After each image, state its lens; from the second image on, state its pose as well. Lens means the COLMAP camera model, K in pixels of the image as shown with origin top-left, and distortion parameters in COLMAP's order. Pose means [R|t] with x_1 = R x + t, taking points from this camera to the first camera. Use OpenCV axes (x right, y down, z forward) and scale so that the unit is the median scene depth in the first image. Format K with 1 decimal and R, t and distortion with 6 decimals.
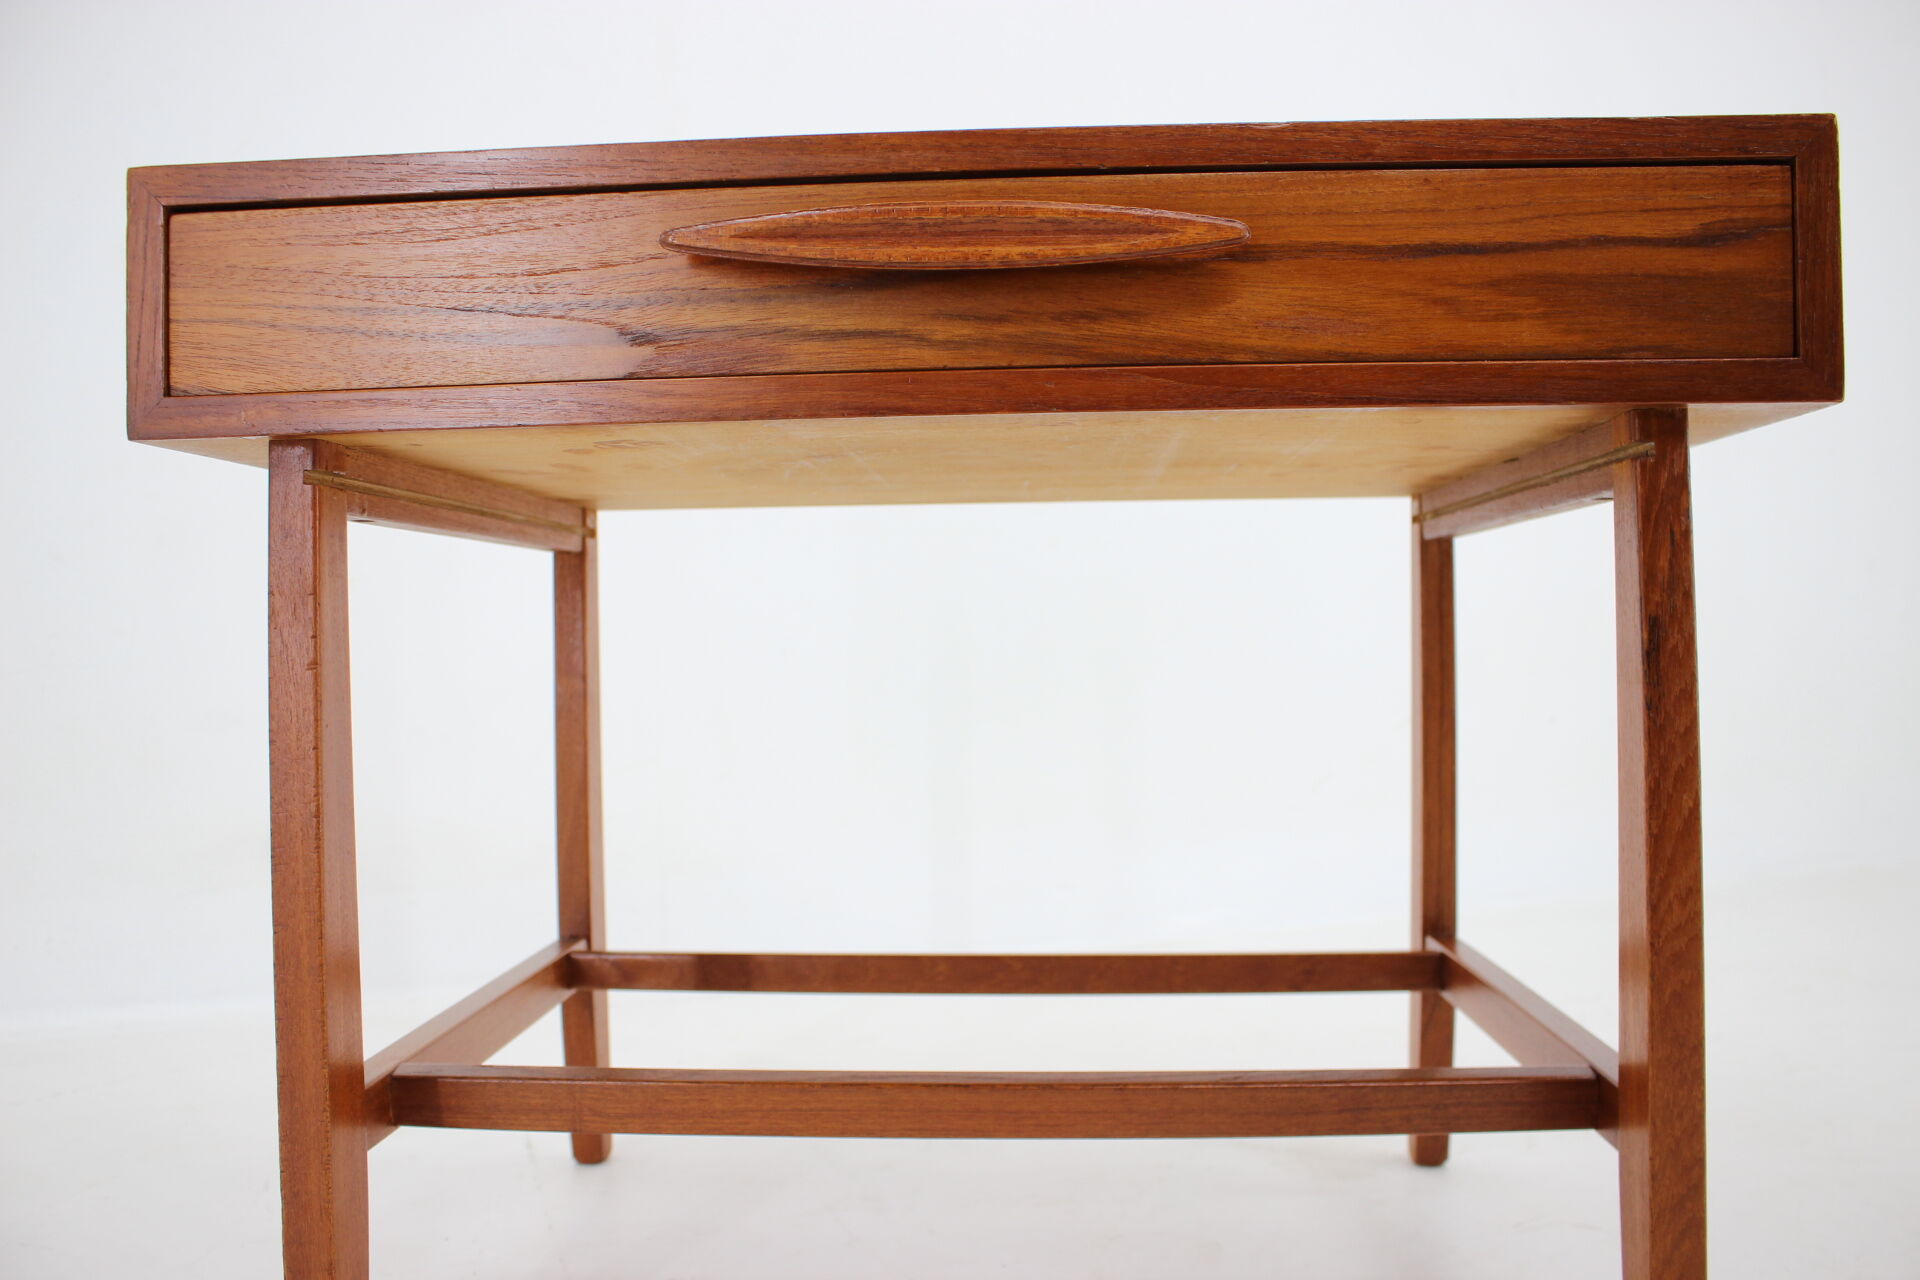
lens RADIAL K [[1626.8, 0, 960.0], [0, 1626.8, 640.0], [0, 0, 1]] dist [-0.108055, 0.008547]
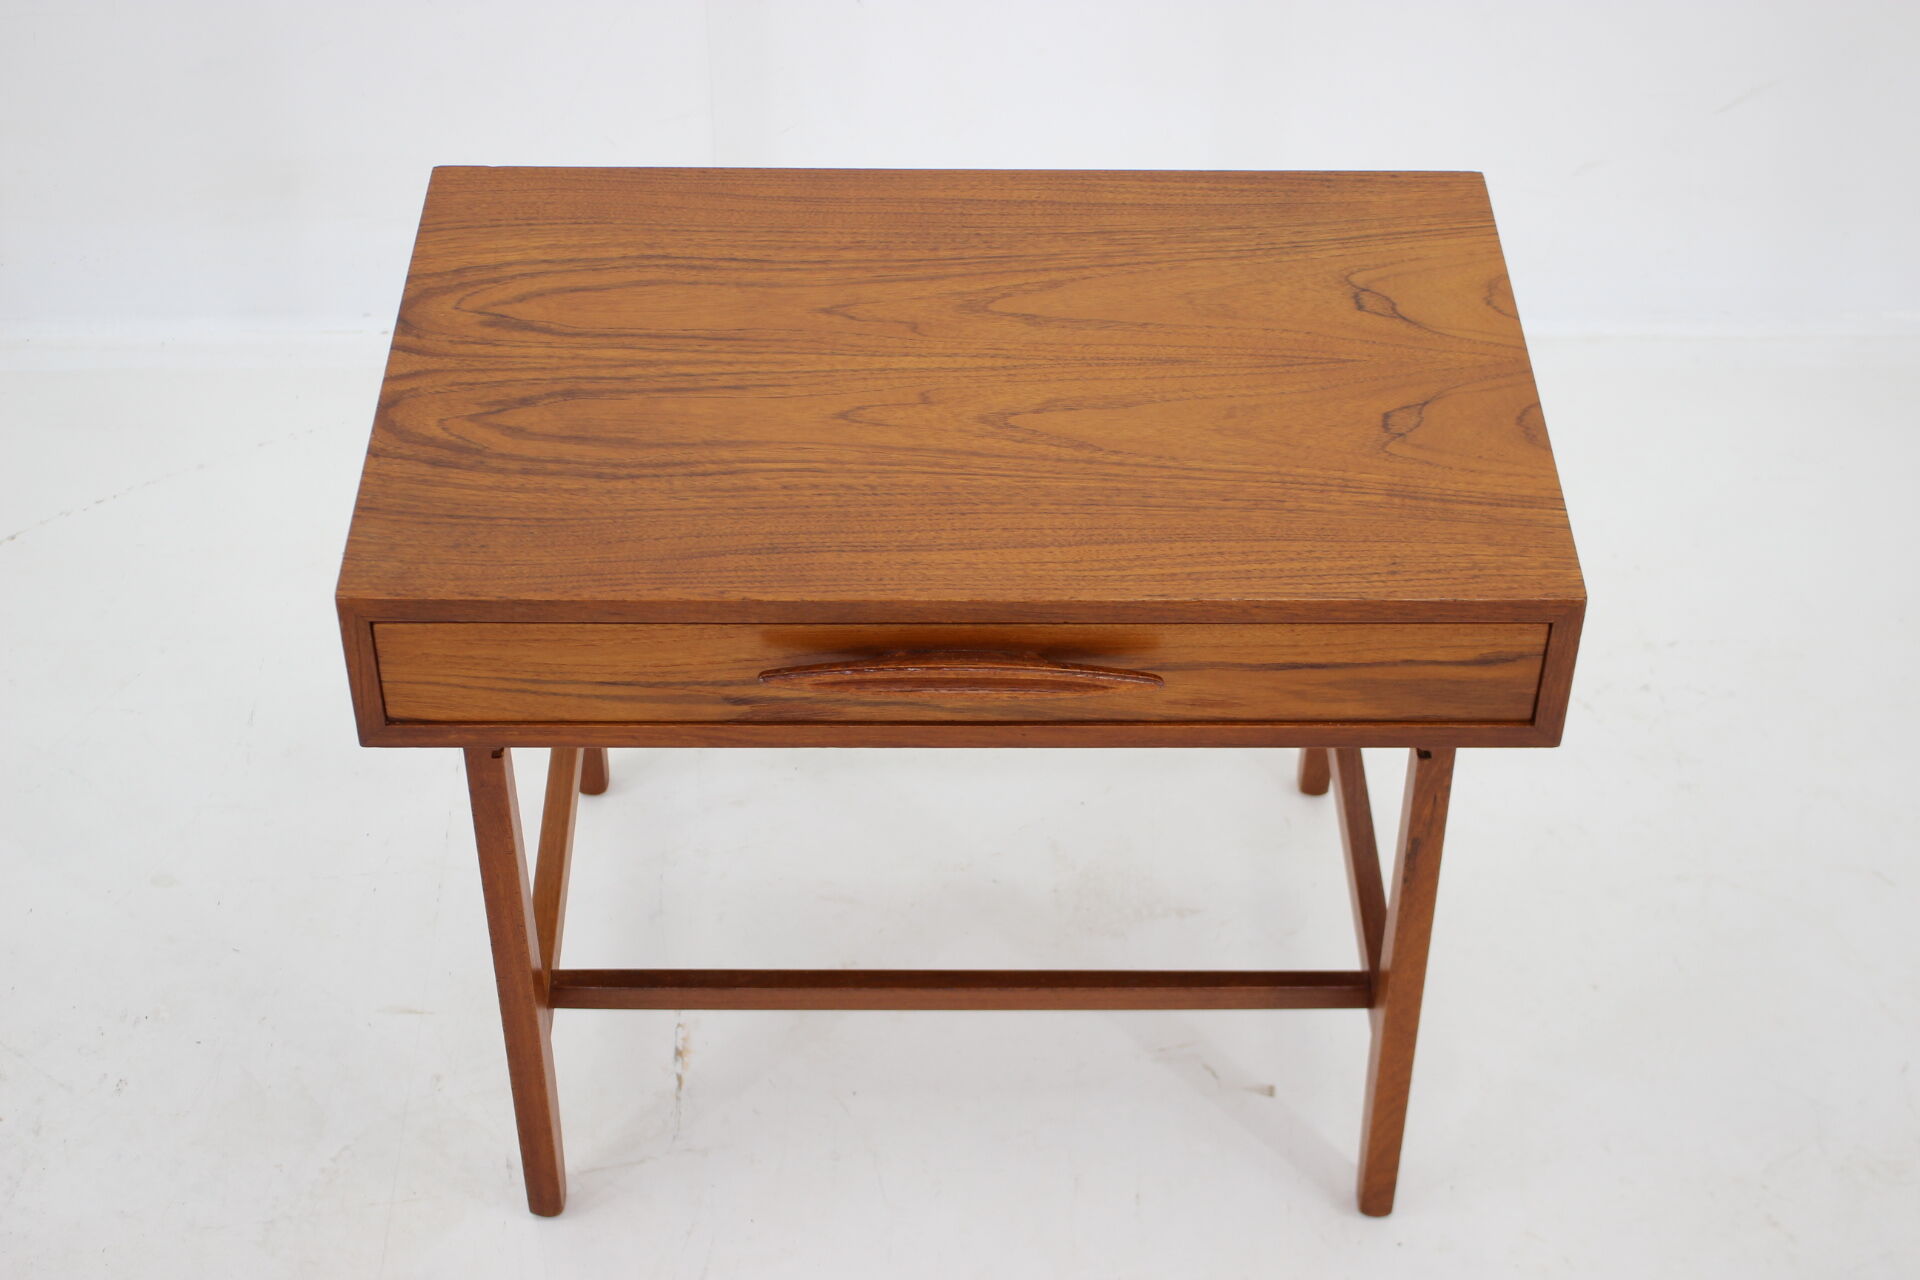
lens RADIAL K [[3036.2, 0, 960.0], [0, 3036.2, 640.0], [0, 0, 1]] dist [-0.096955, 0.008334]
pose [[0.997486, -0.030424, 0.063997, -0.177547], [-0.019102, 0.754256, 0.656303, -2.045608], [-0.068238, -0.655876, 0.751778, -1.019352]]
